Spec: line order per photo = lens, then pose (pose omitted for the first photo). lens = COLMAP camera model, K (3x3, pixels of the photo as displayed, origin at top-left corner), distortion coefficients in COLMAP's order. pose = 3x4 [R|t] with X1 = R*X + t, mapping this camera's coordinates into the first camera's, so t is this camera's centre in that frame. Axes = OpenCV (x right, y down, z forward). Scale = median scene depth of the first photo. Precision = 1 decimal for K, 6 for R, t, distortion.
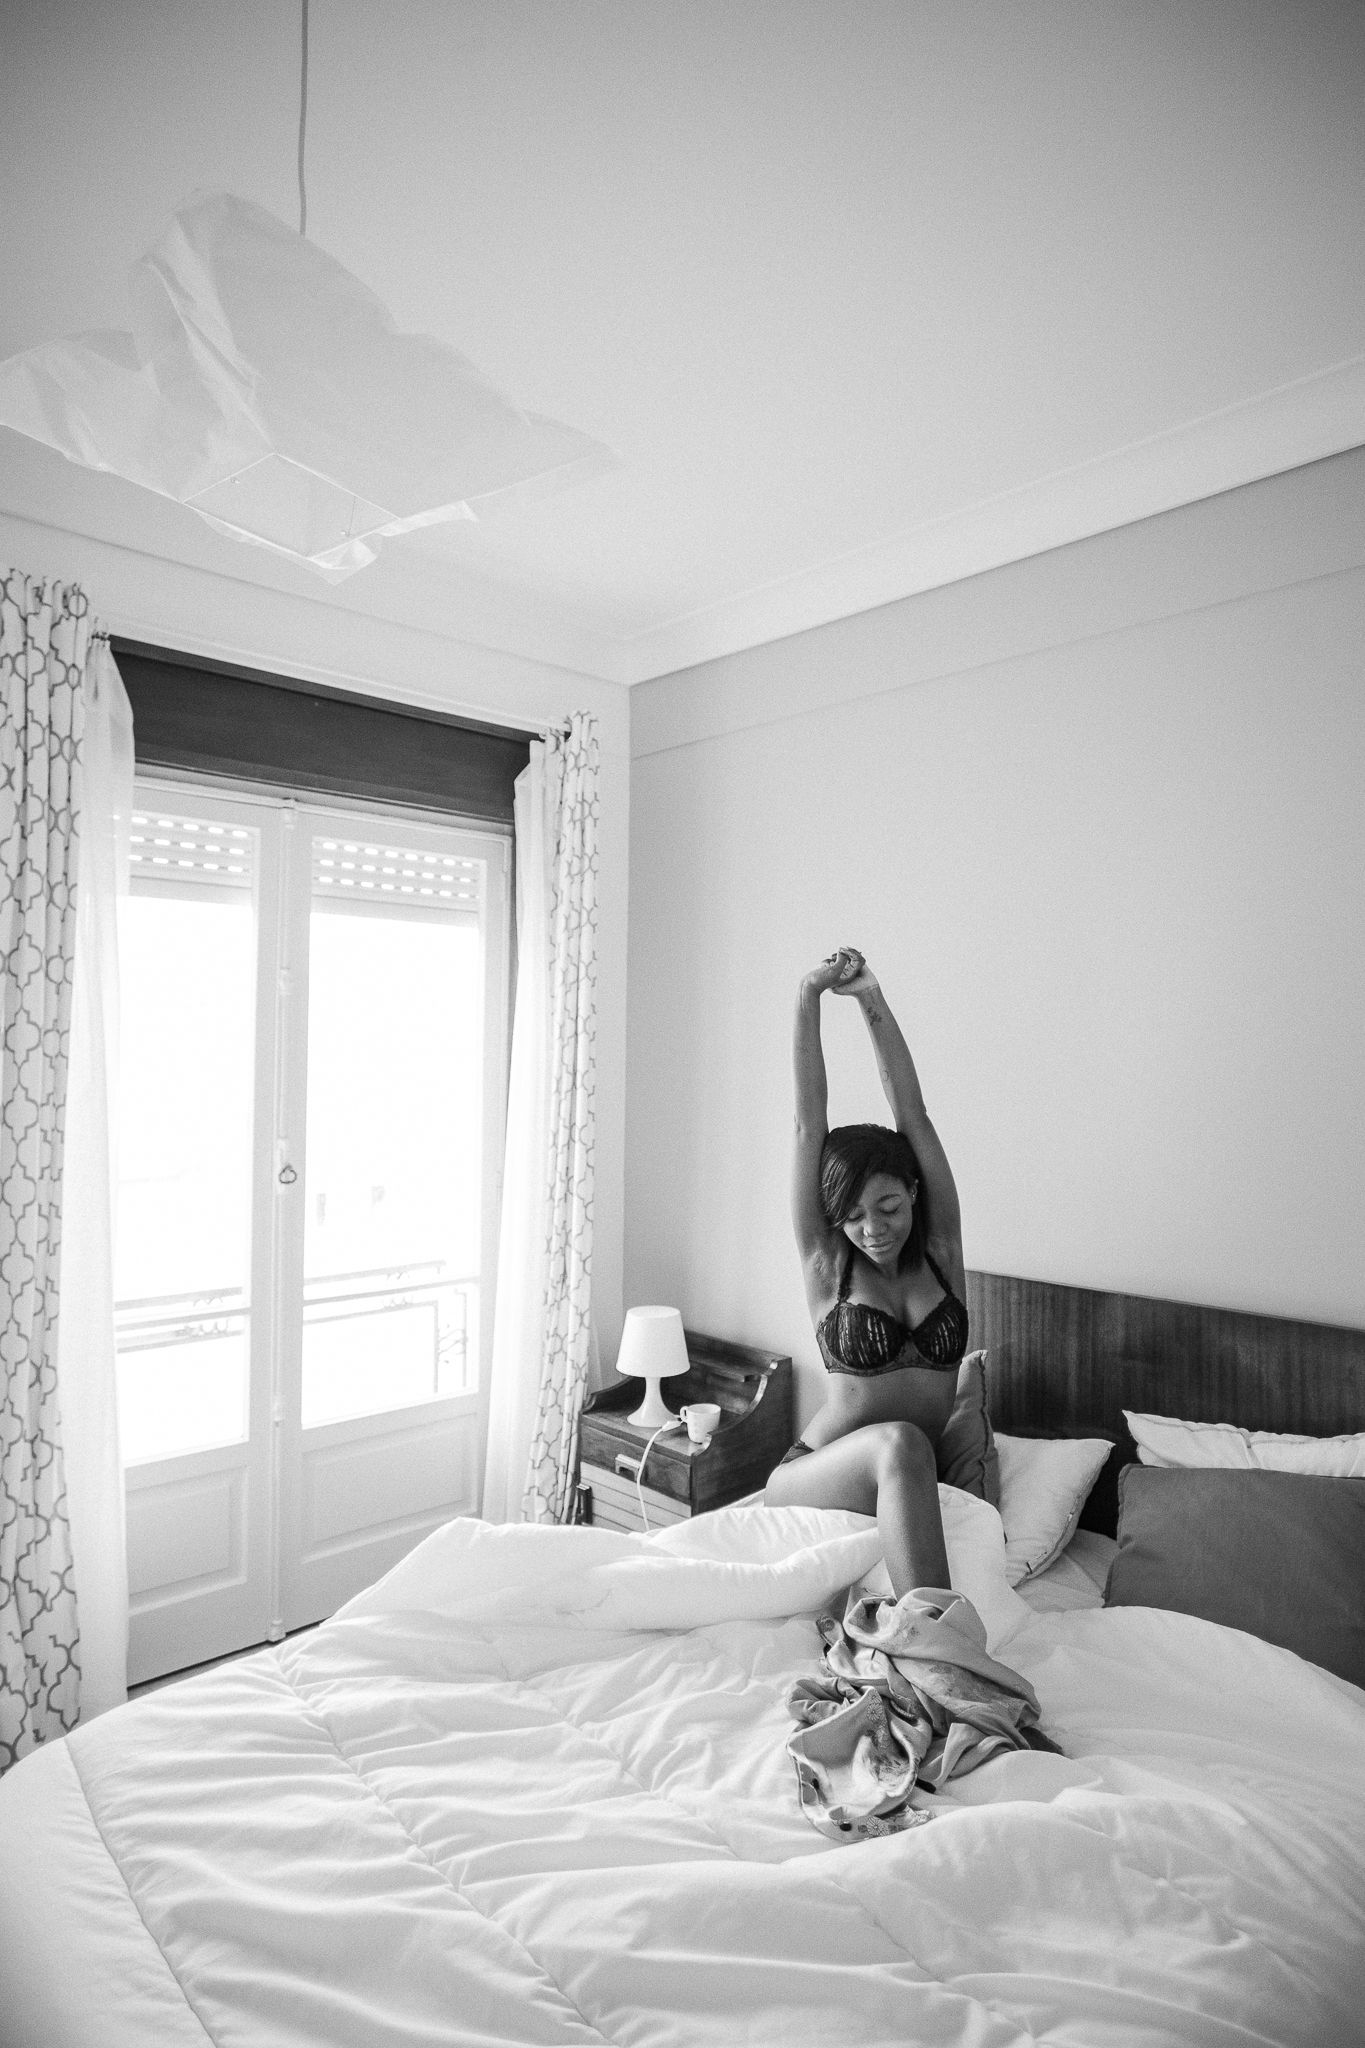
lens RADIAL K [[1223.4, 0, 682.5], [0, 1223.4, 1024.0], [0, 0, 1]] dist [-0.000324, 0.000229]
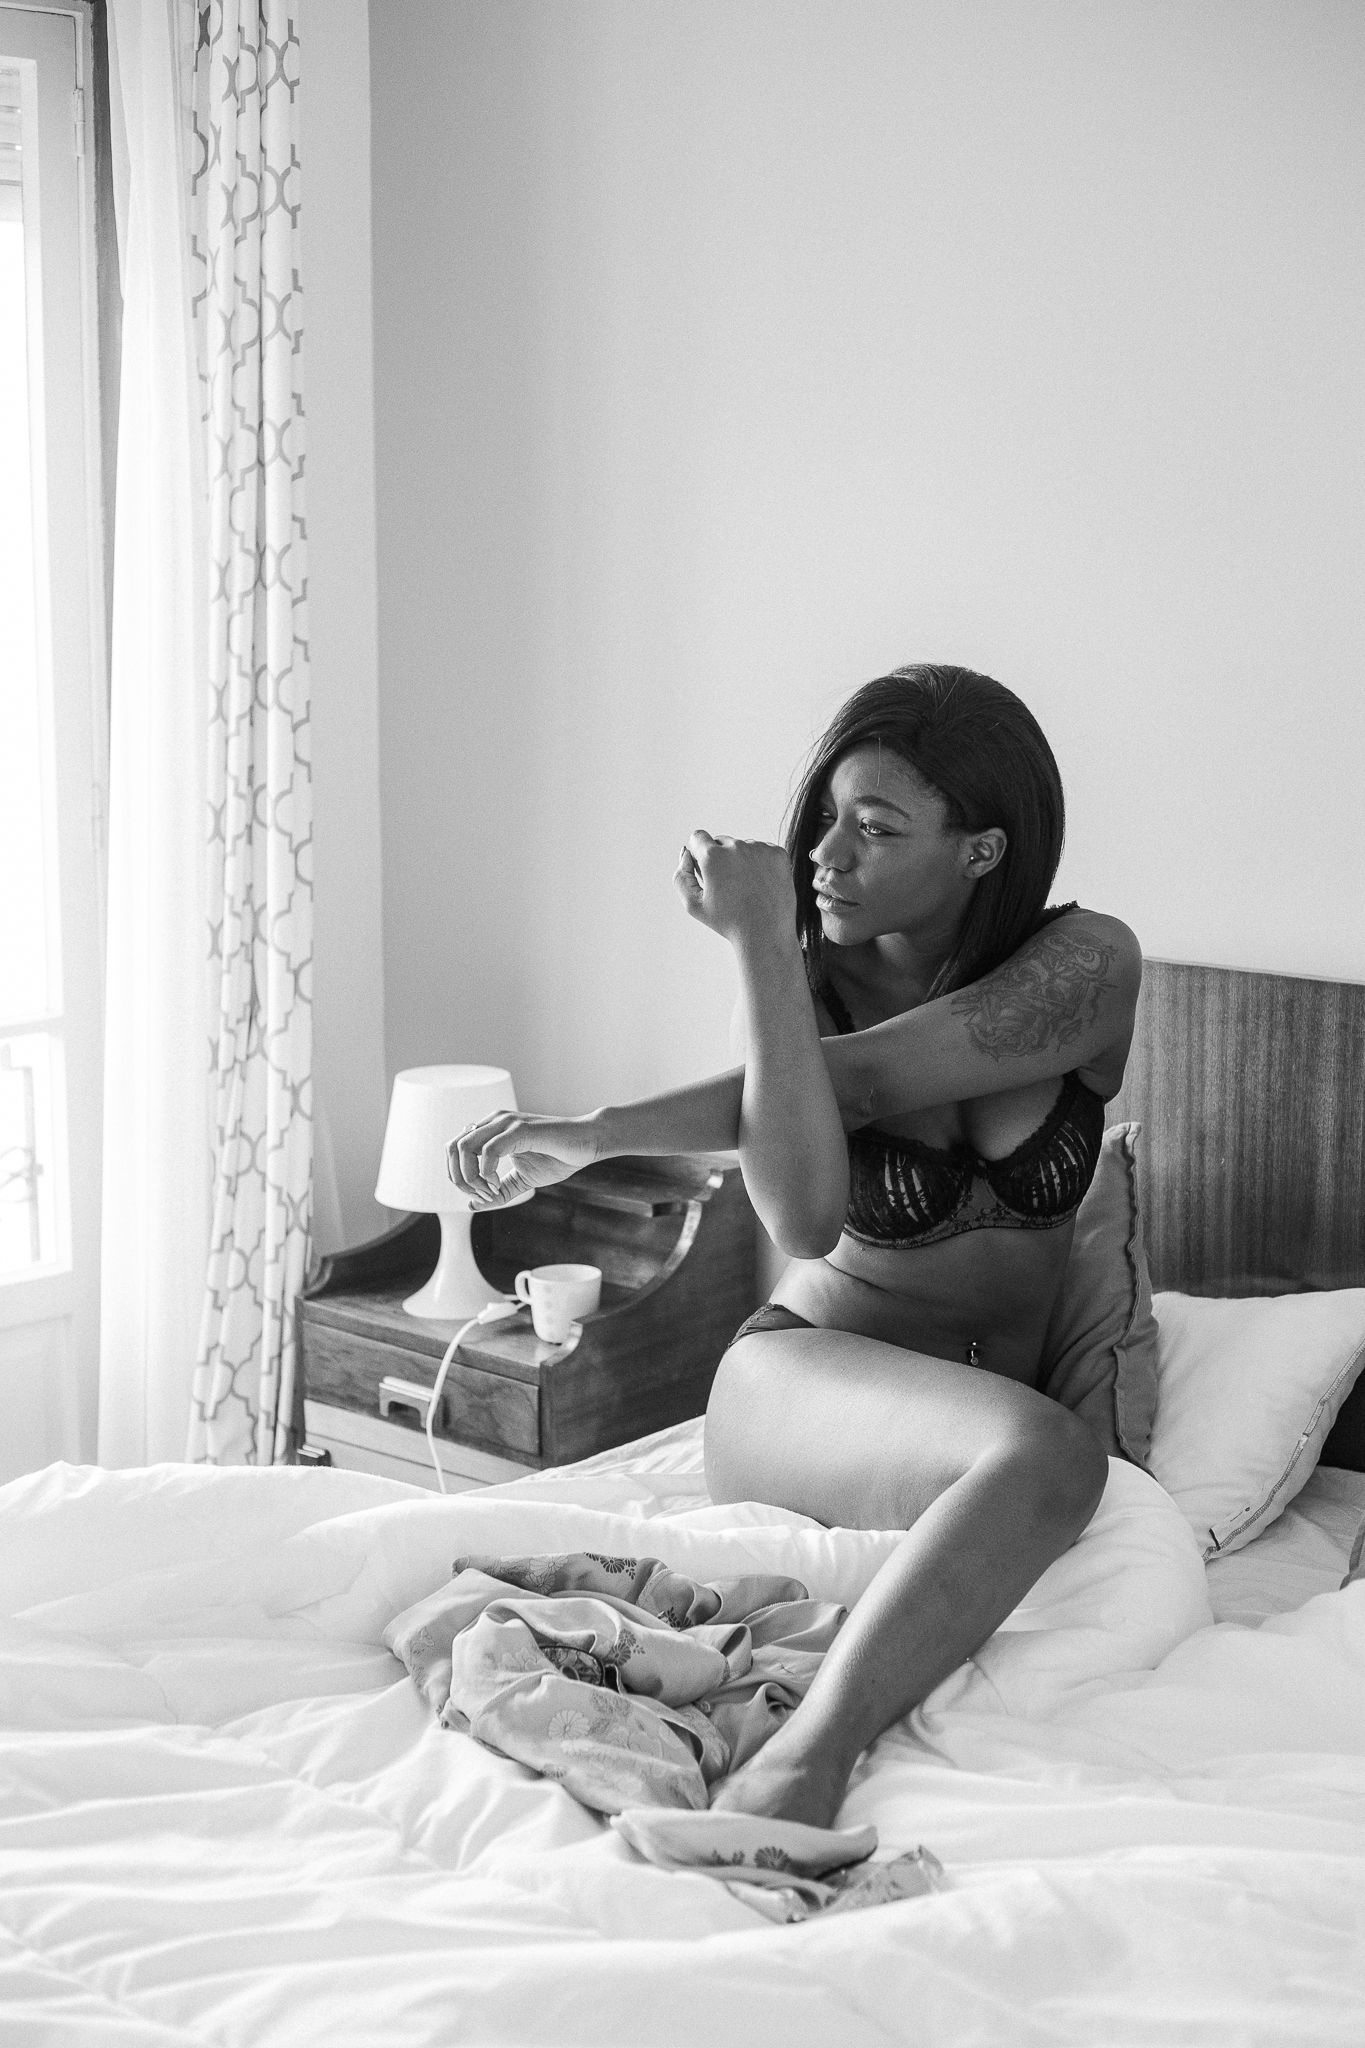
lens RADIAL K [[3350.7, 0, 682.5], [0, 3350.7, 1024.0], [0, 0, 1]] dist [-0.072291, -0.156335]
pose [[0.999052, -0.022459, 0.037301, 0.015836], [0.015775, 0.985203, 0.170666, 0.004650], [-0.040582, -0.169915, 0.984623, -0.229546]]
